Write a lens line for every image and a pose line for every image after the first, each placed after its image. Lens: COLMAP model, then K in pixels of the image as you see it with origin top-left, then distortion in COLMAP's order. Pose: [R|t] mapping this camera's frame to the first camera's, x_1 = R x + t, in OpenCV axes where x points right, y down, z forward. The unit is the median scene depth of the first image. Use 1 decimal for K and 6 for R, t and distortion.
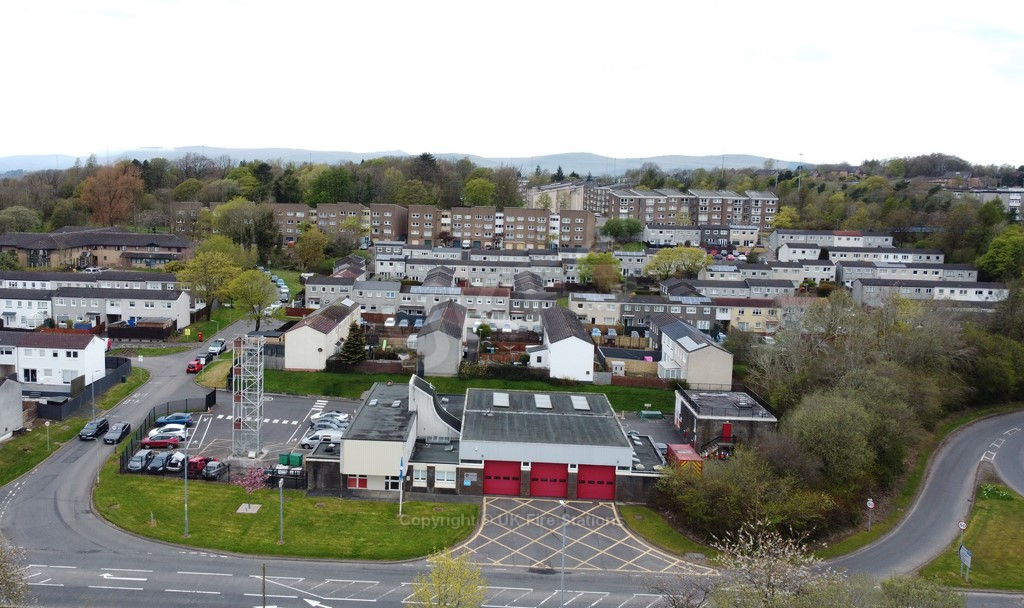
lens RADIAL K [[881.3, 0, 439.4], [0, 881.3, 288.3], [0, 0, 1]] dist [0.014861, -0.022821]
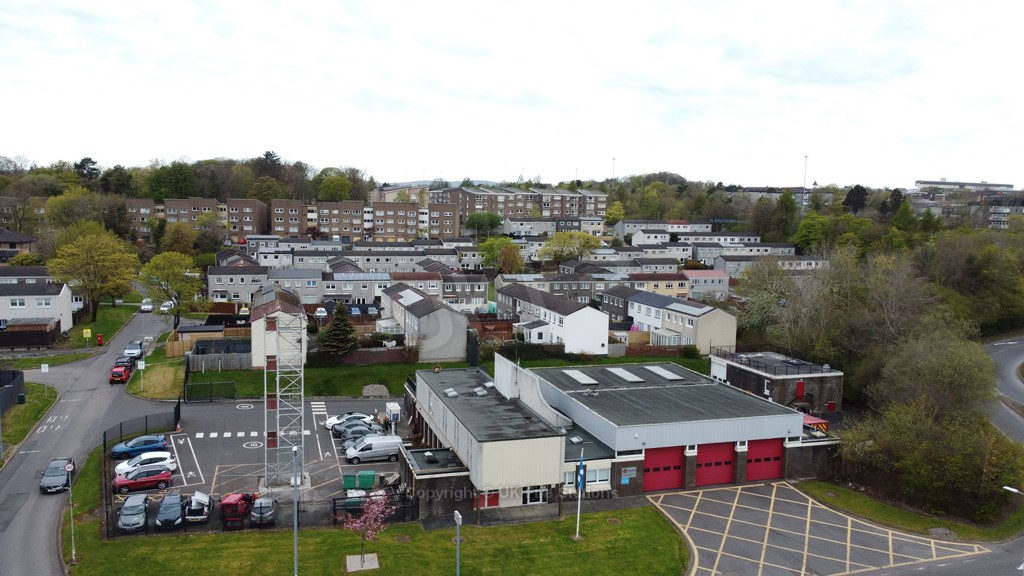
lens RADIAL K [[773.2, 0, 512.0], [0, 773.2, 288.0], [0, 0, 1]] dist [0.006890, -0.007584]
pose [[0.932701, -0.042010, 0.358195, -0.211798], [0.046290, 0.998922, -0.003377, 0.034815], [-0.357668, 0.019730, 0.933641, 0.282171]]
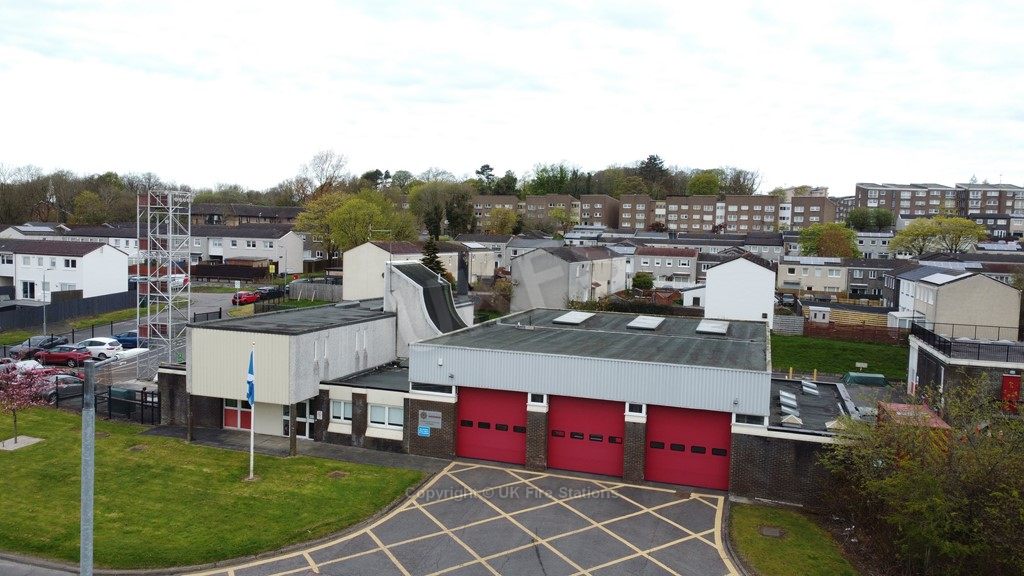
lens RADIAL K [[773.2, 0, 512.0], [0, 773.2, 288.0], [0, 0, 1]] dist [0.006890, -0.007584]
pose [[0.968280, 0.022884, -0.248819, 0.132406], [-0.037507, 0.997826, -0.054188, 0.115210], [0.247038, 0.061802, 0.967033, 0.416659]]
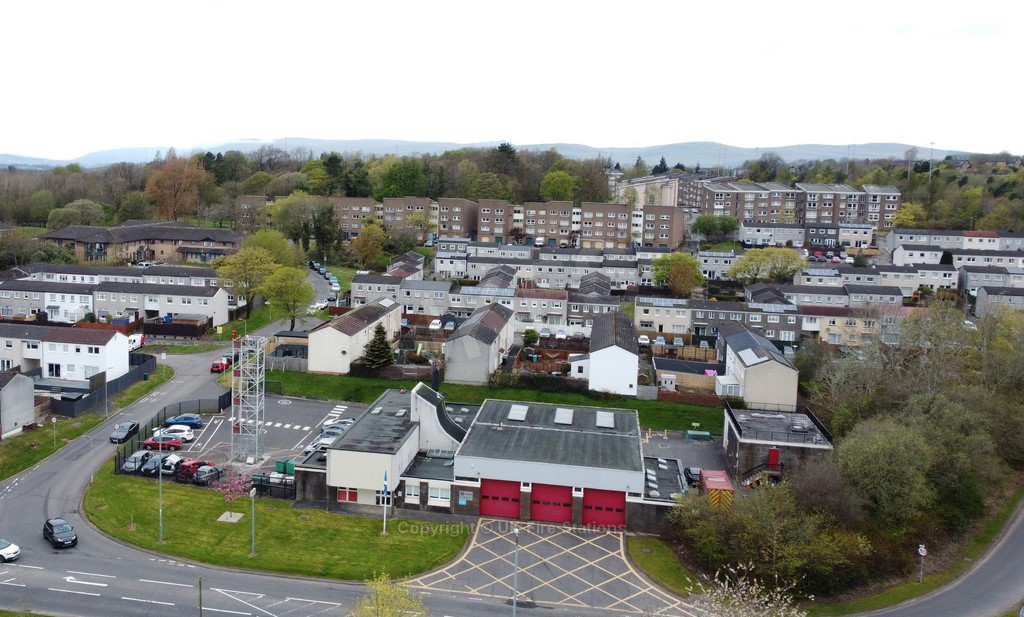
lens RADIAL K [[931.9, 0, 406.3], [0, 931.9, 277.2], [0, 0, 1]] dist [0.012815, -0.017035]
pose [[0.988892, 0.015828, -0.147787, 0.081161], [-0.017281, 0.999814, -0.008550, -0.004011], [0.147625, 0.011009, 0.988982, 0.015114]]
